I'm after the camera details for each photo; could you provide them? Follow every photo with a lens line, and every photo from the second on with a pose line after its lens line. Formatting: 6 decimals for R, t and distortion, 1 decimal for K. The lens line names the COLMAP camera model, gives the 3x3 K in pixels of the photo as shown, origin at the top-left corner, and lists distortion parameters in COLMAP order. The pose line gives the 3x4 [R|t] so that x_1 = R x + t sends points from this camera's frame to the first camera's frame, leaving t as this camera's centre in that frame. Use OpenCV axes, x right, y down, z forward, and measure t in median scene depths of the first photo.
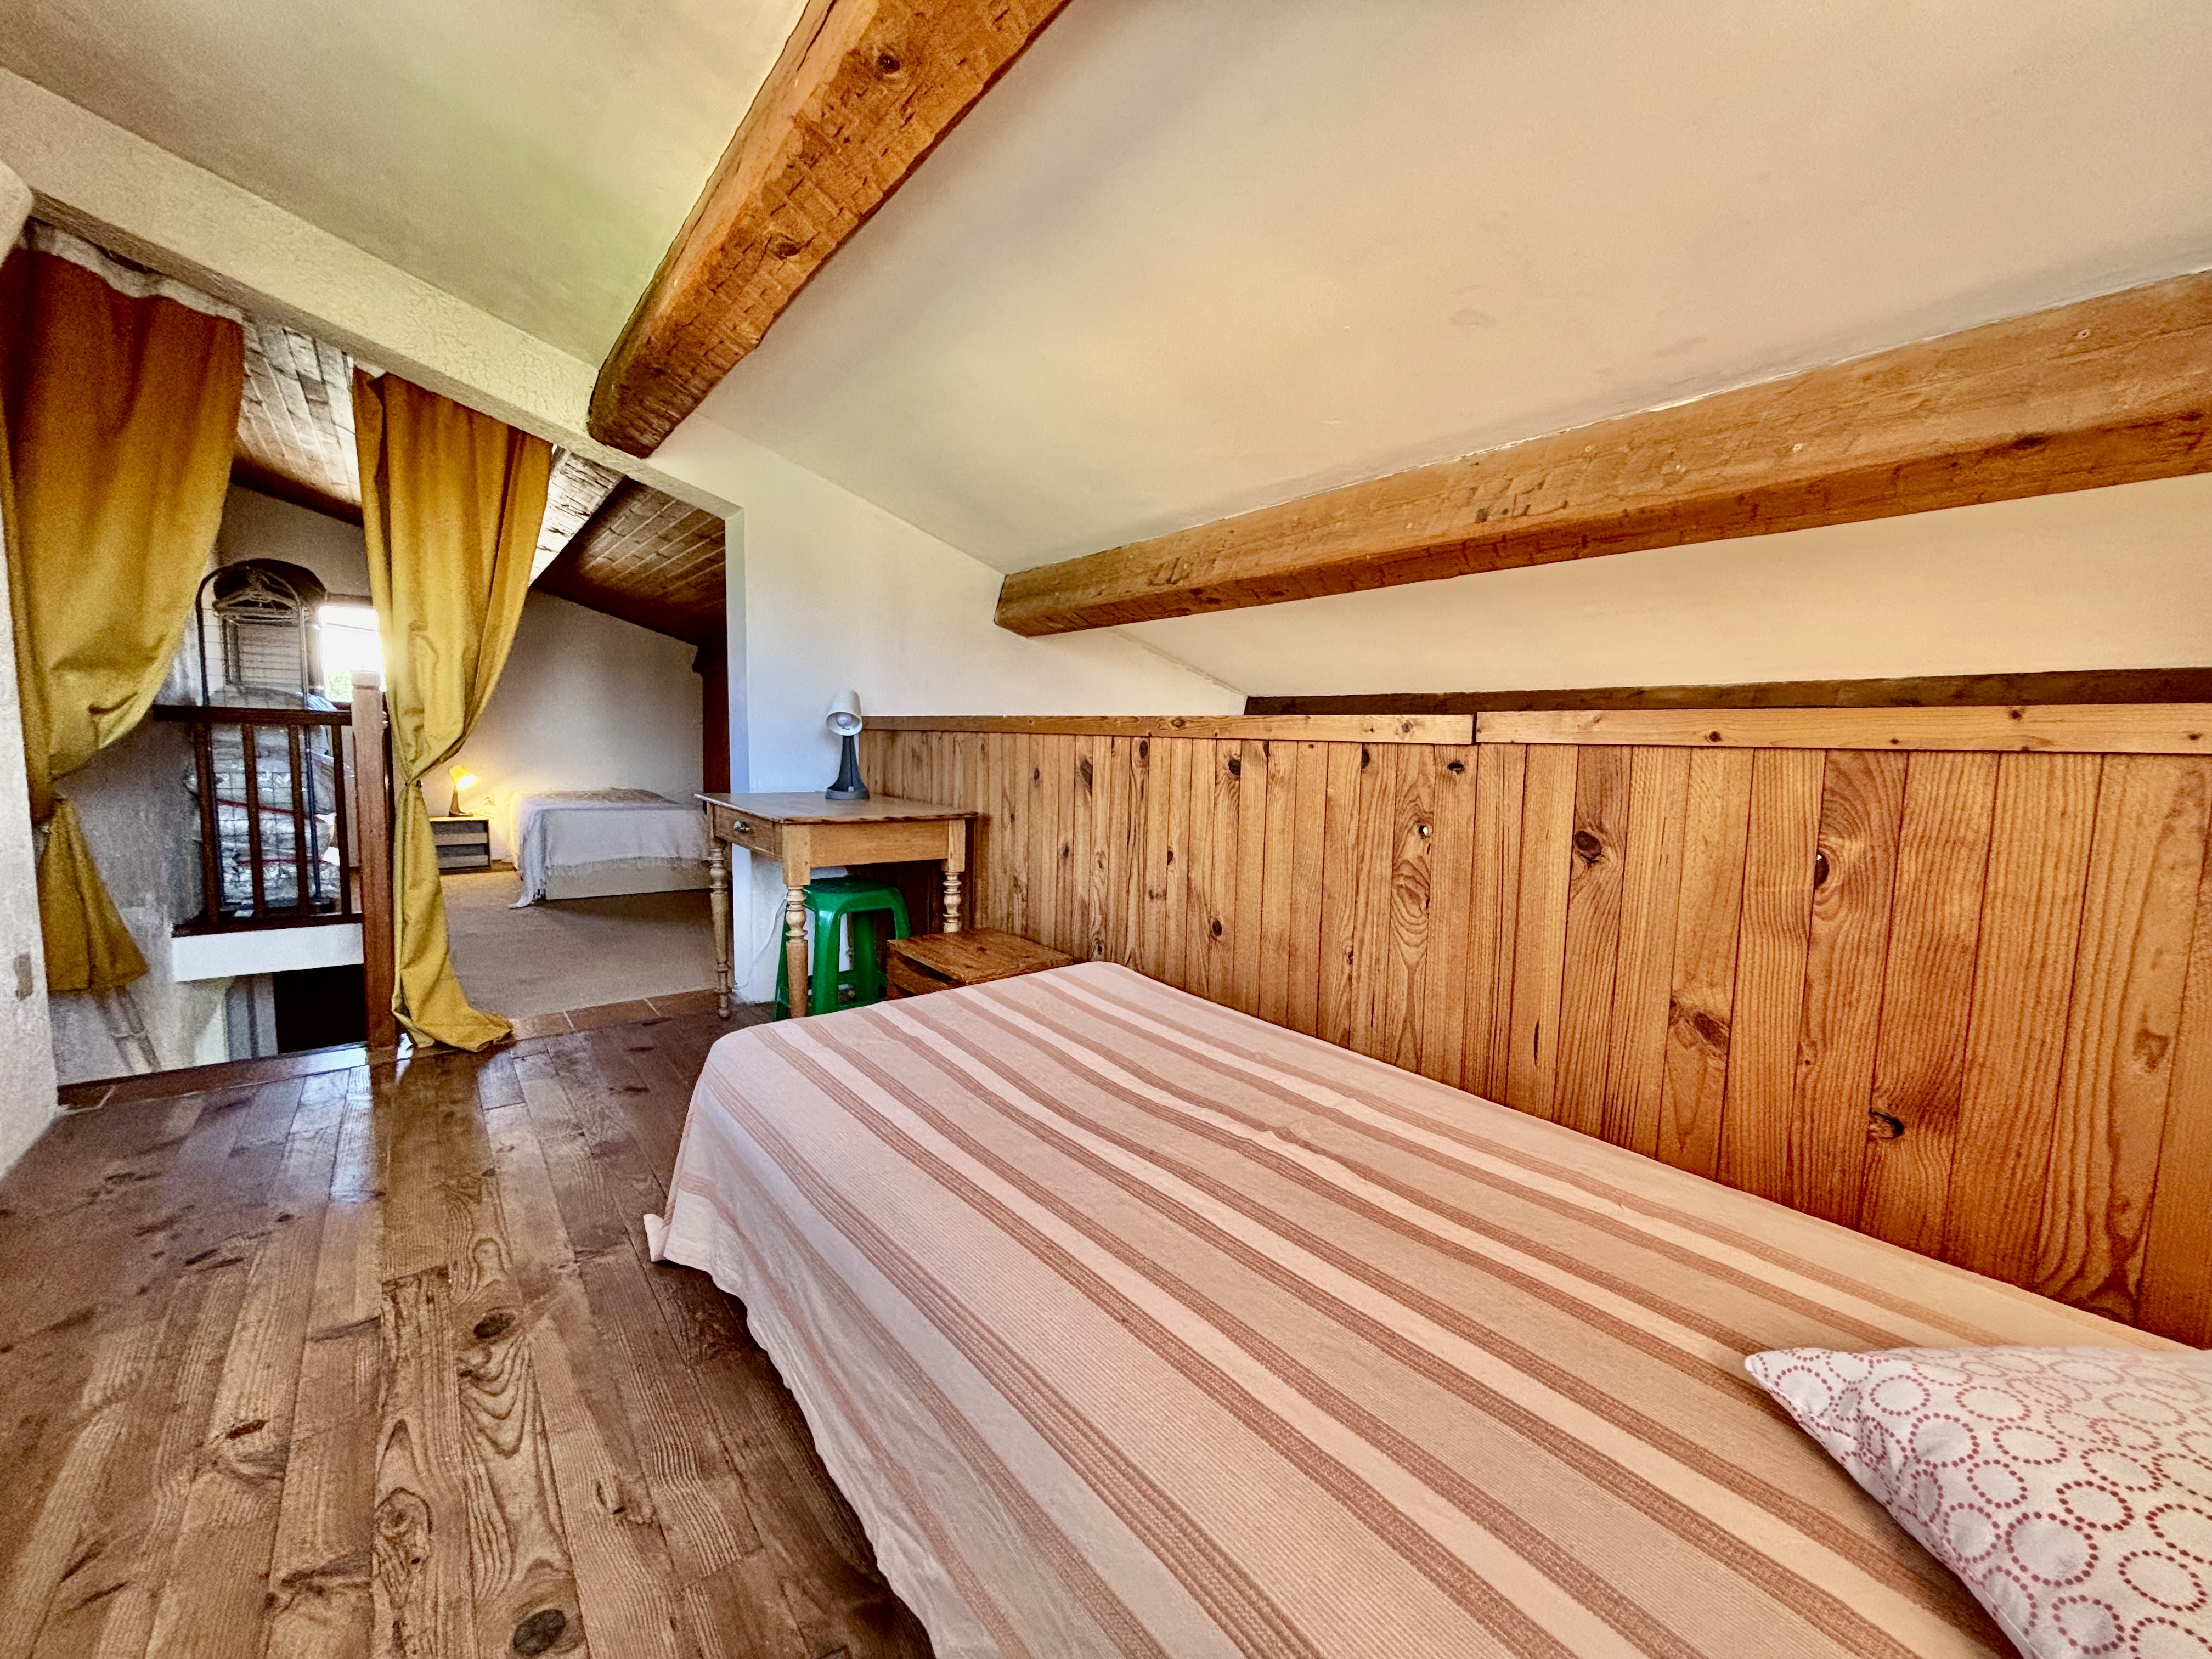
lens RADIAL K [[900.5, 0, 1112.2], [0, 900.5, 830.7], [0, 0, 1]] dist [-0.009866, -0.000178]
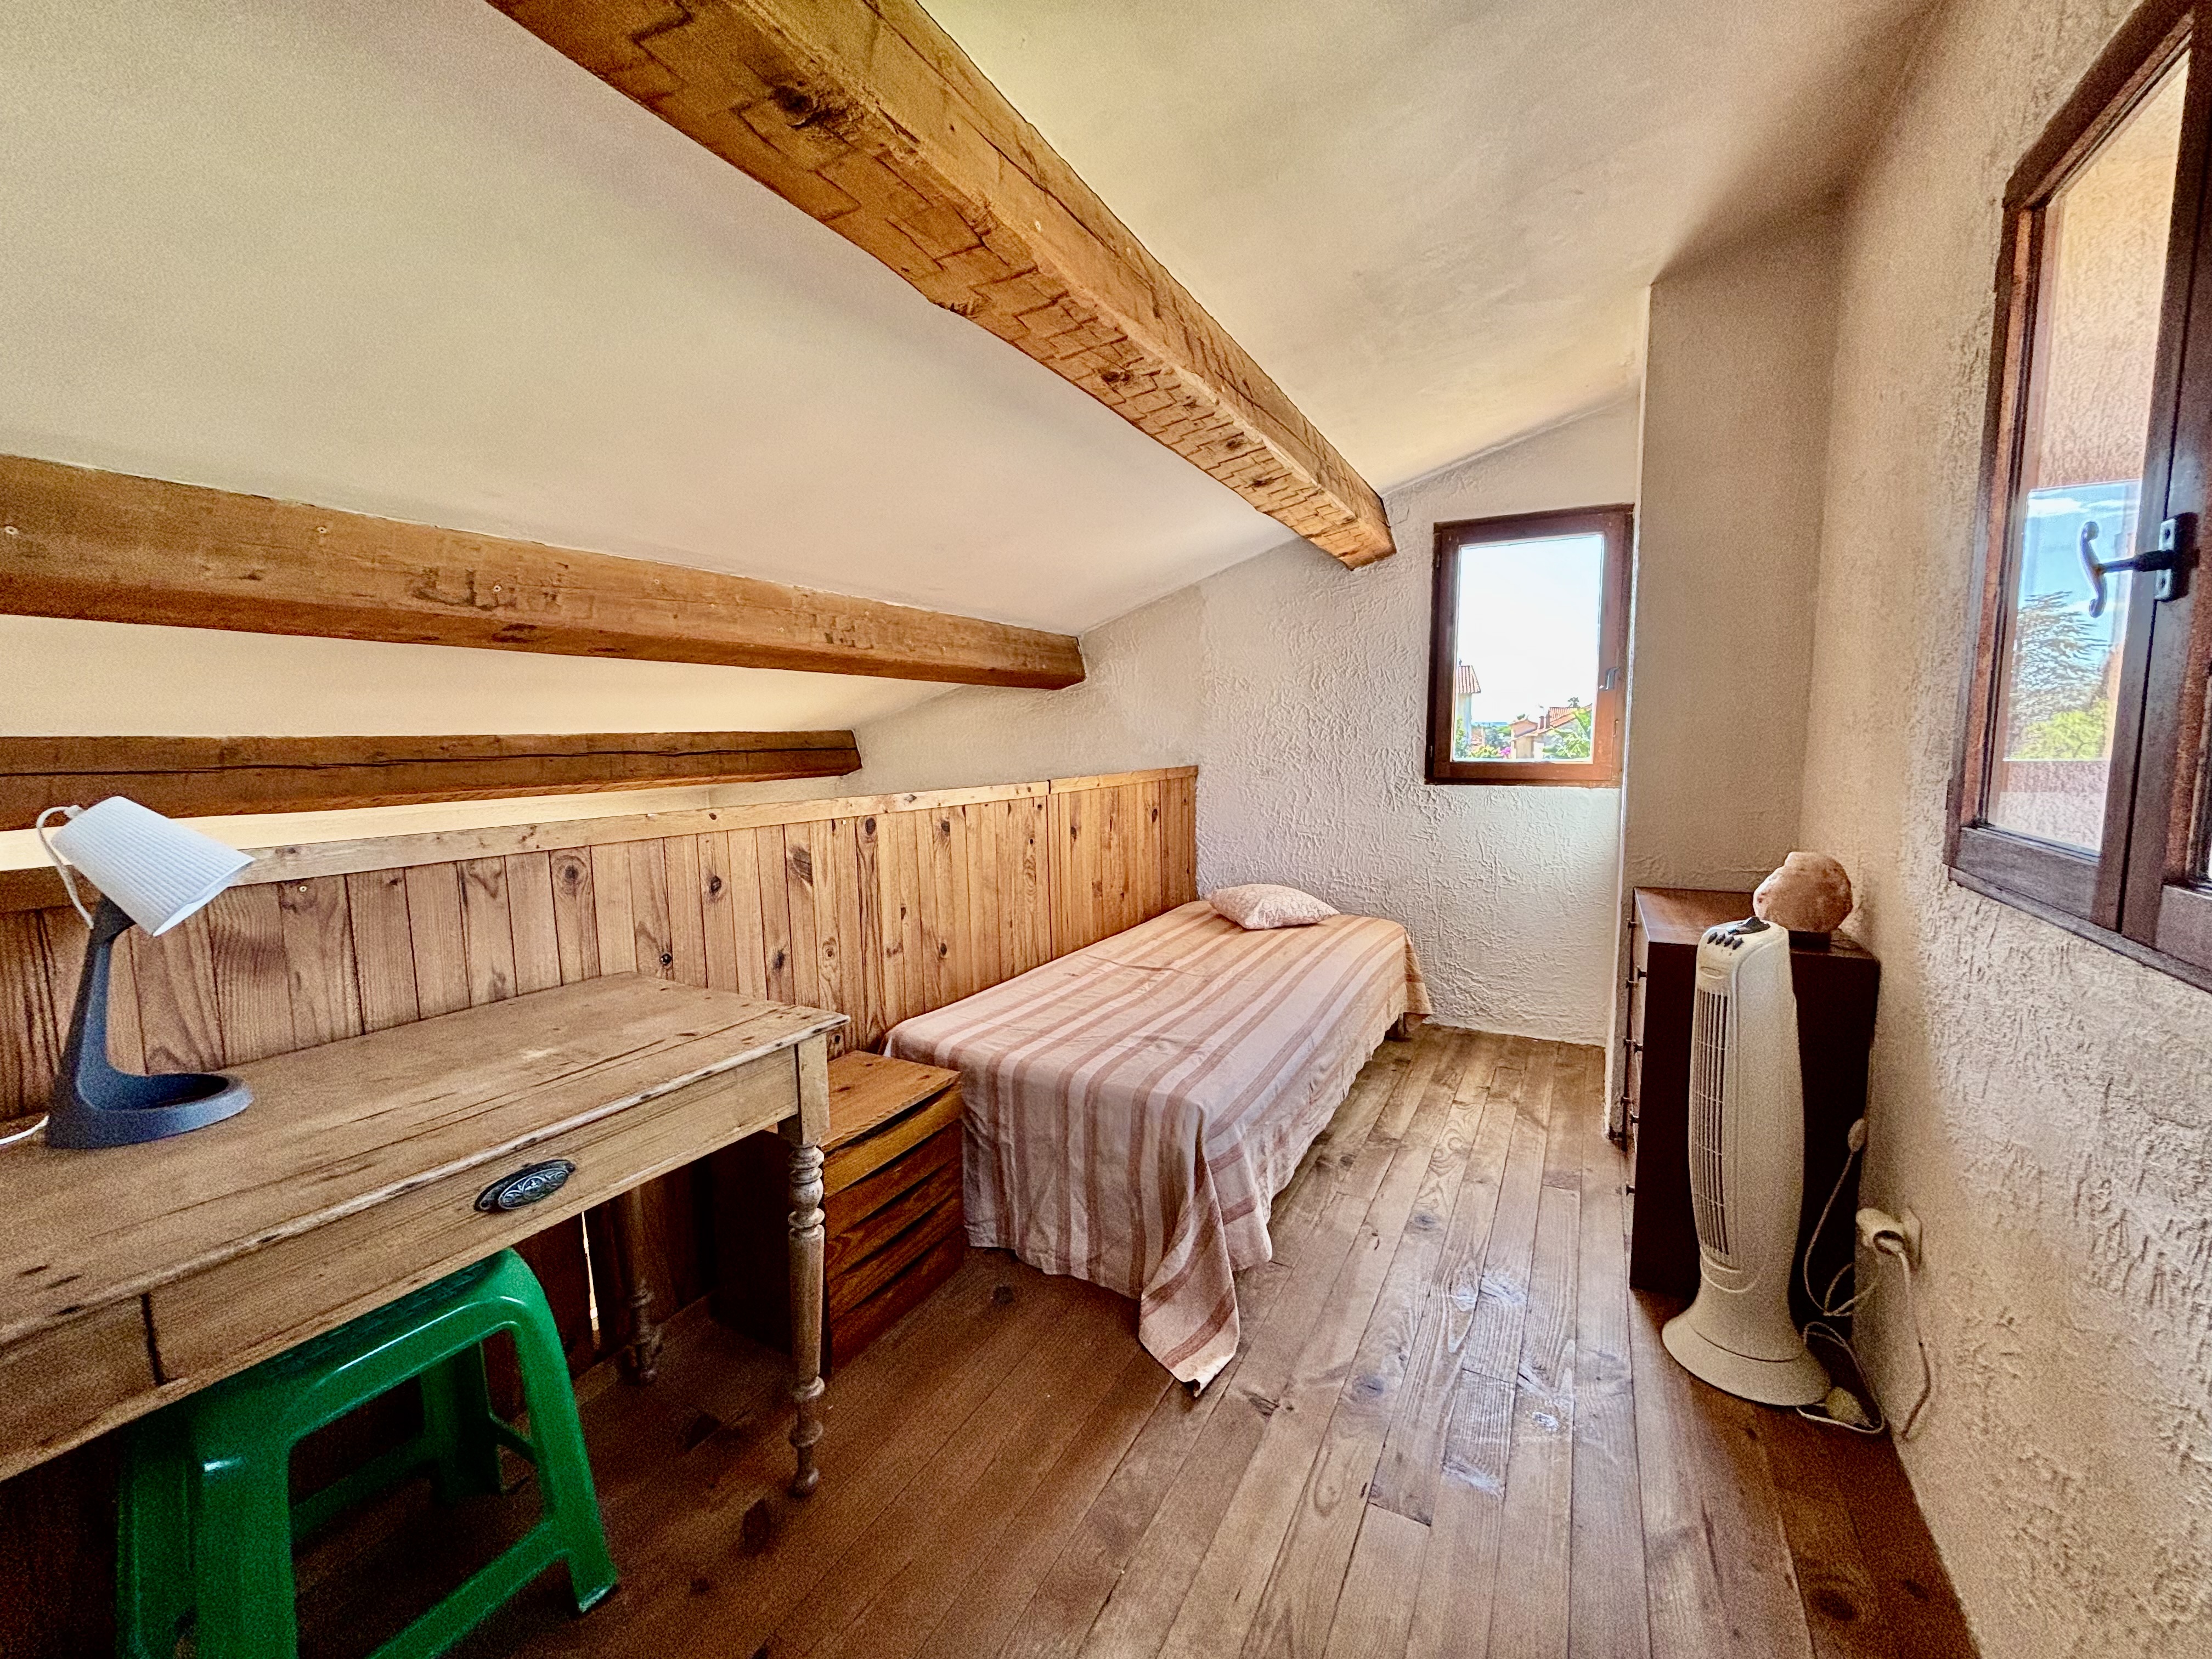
lens RADIAL K [[900.5, 0, 1112.2], [0, 900.5, 830.7], [0, 0, 1]] dist [-0.009866, -0.000178]
pose [[-0.410852, -0.114963, 0.904425, -1.131531], [0.093228, 0.981520, 0.167113, -0.254437], [-0.906923, 0.152977, -0.392541, 1.234043]]
